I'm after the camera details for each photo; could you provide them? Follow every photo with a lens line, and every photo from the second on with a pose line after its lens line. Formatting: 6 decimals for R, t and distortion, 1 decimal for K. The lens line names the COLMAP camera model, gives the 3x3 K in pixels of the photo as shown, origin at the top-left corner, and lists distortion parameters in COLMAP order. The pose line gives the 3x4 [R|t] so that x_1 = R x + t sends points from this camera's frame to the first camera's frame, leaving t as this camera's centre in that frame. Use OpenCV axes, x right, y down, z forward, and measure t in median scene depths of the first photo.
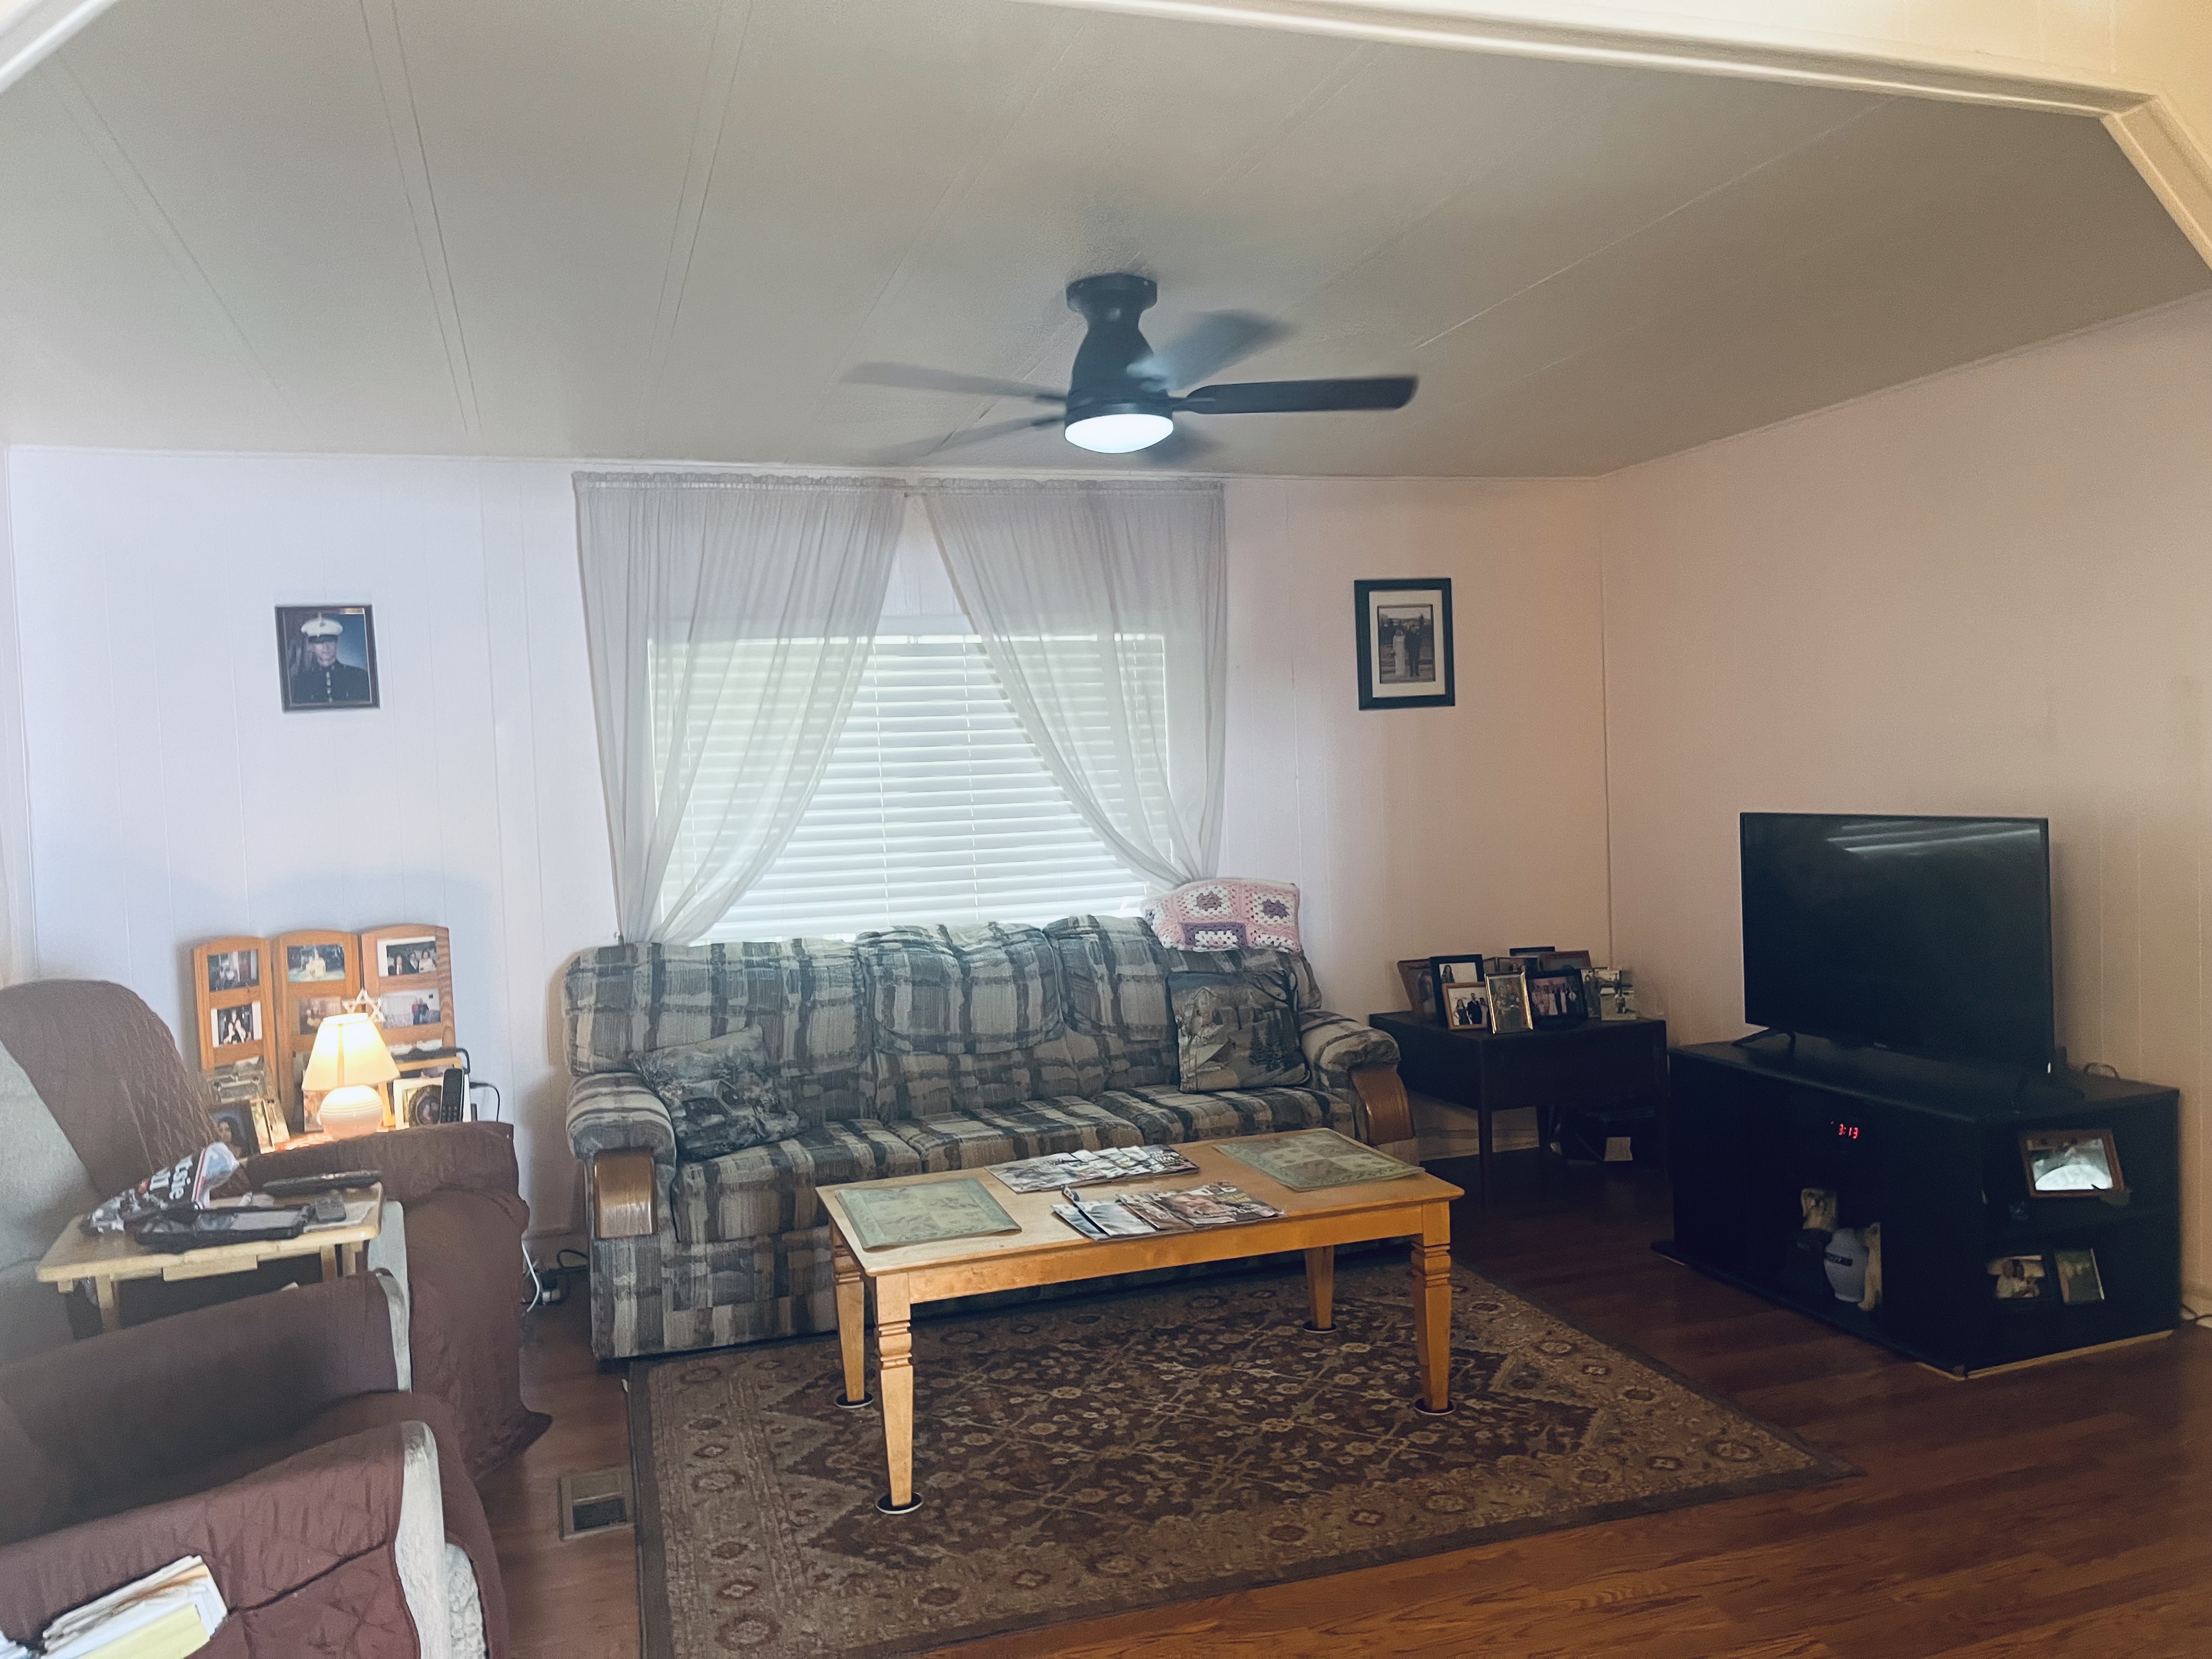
lens RADIAL K [[1702.1, 0, 1117.0], [0, 1702.1, 820.5], [0, 0, 1]] dist [0.078665, -0.096925]
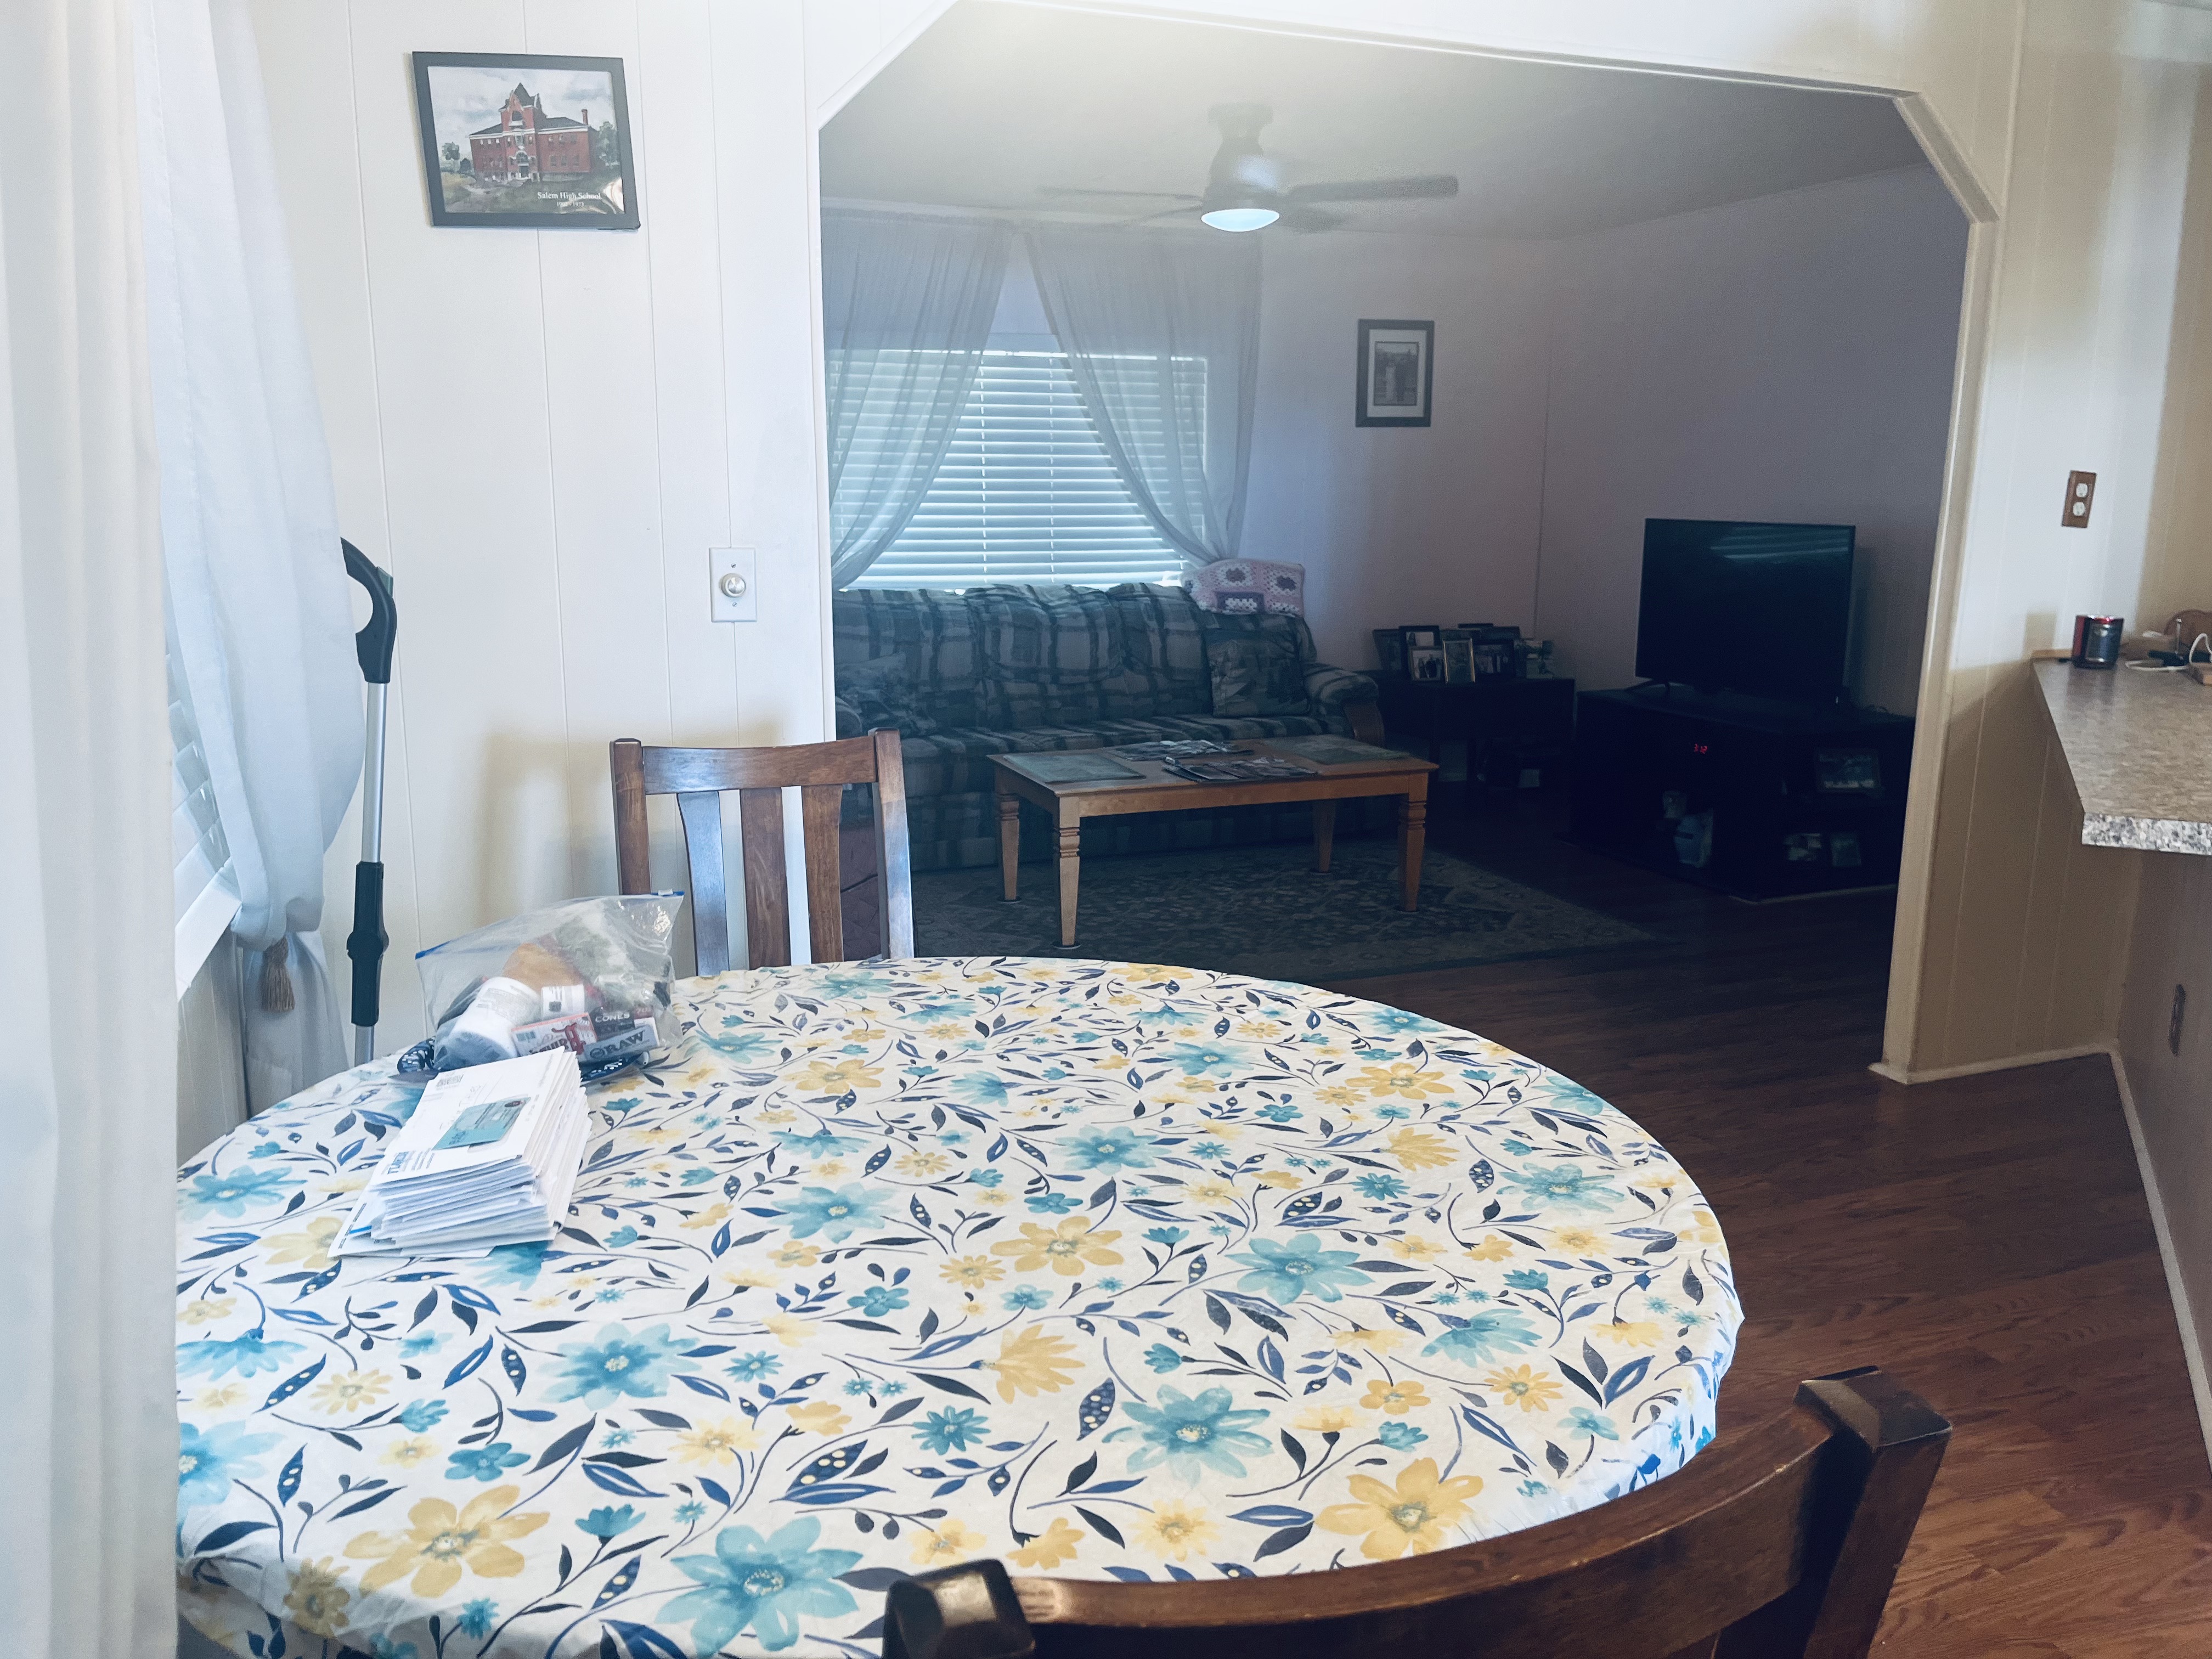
lens RADIAL K [[1698.1, 0, 1104.5], [0, 1698.1, 823.2], [0, 0, 1]] dist [0.082783, -0.117799]
pose [[0.997800, 0.032213, 0.057938, -0.122538], [-0.041432, 0.985303, 0.165715, 0.024694], [-0.051749, -0.167751, 0.984470, -0.317620]]
